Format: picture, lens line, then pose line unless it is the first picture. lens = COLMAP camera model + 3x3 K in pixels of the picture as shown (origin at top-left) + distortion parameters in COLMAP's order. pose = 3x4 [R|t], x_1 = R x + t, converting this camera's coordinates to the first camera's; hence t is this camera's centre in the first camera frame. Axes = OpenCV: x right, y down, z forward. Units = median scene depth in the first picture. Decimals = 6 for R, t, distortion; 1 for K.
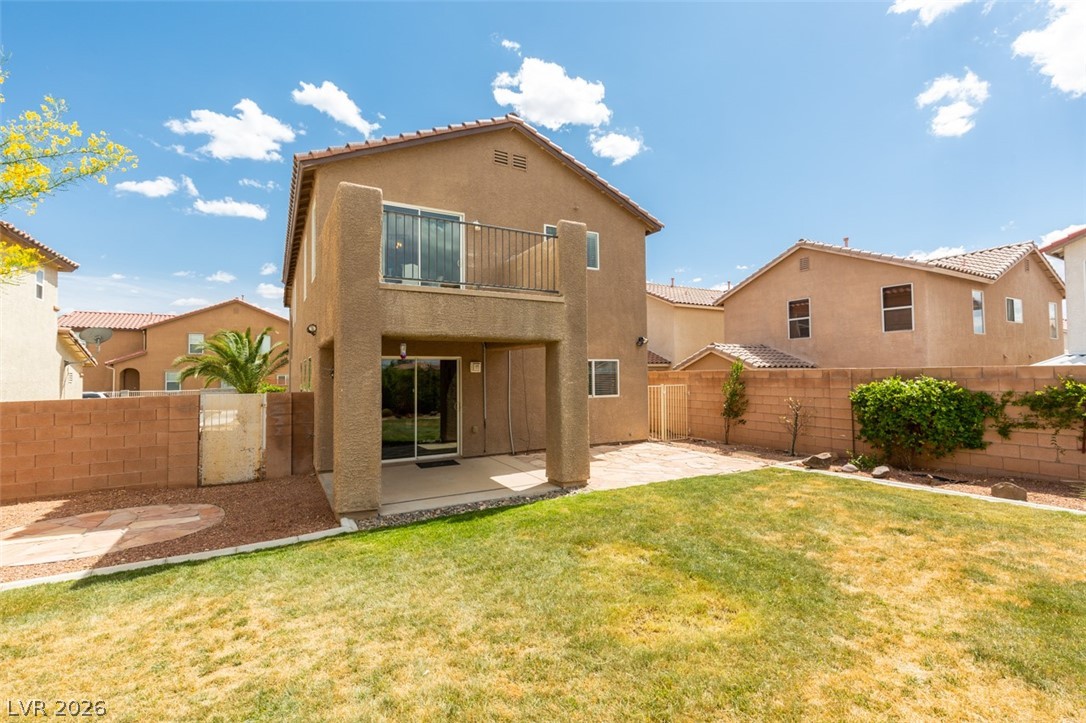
lens RADIAL K [[487.7, 0, 542.9], [0, 487.7, 358.6], [0, 0, 1]] dist [0.002334, 0.000269]
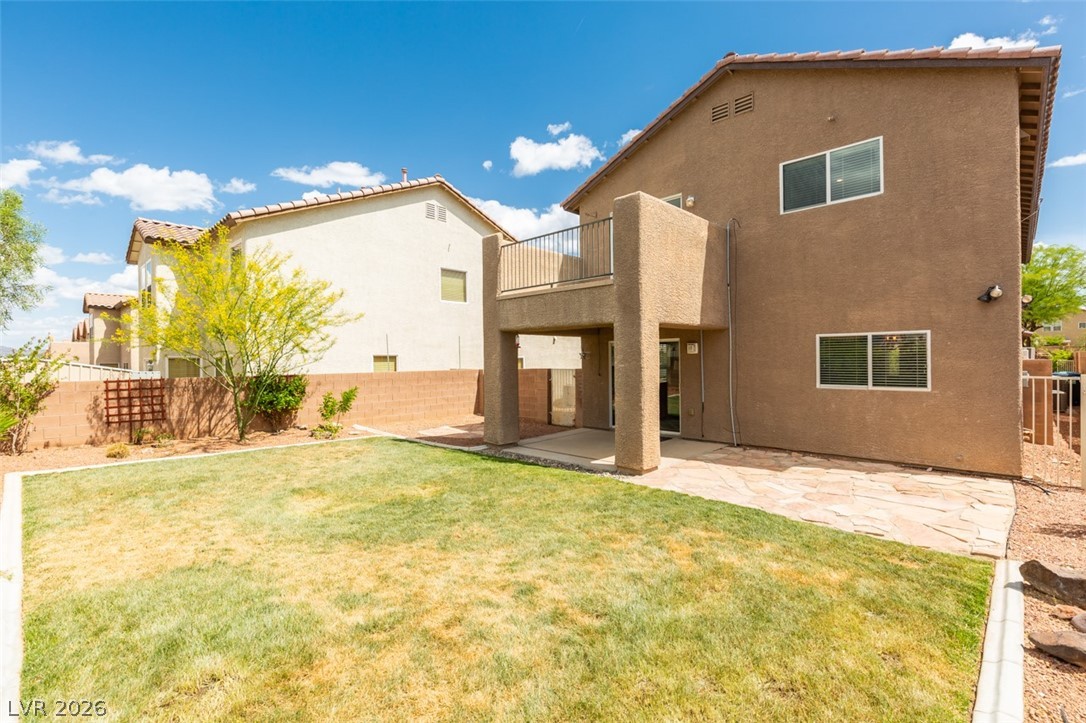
lens RADIAL K [[487.7, 0, 540.9], [0, 487.7, 360.3], [0, 0, 1]] dist [0.002334, 0.000269]
pose [[0.279023, 0.010309, -0.960229, 0.678006], [0.038975, 0.998997, 0.022050, 0.007797], [0.959493, -0.043577, 0.278341, 0.413776]]
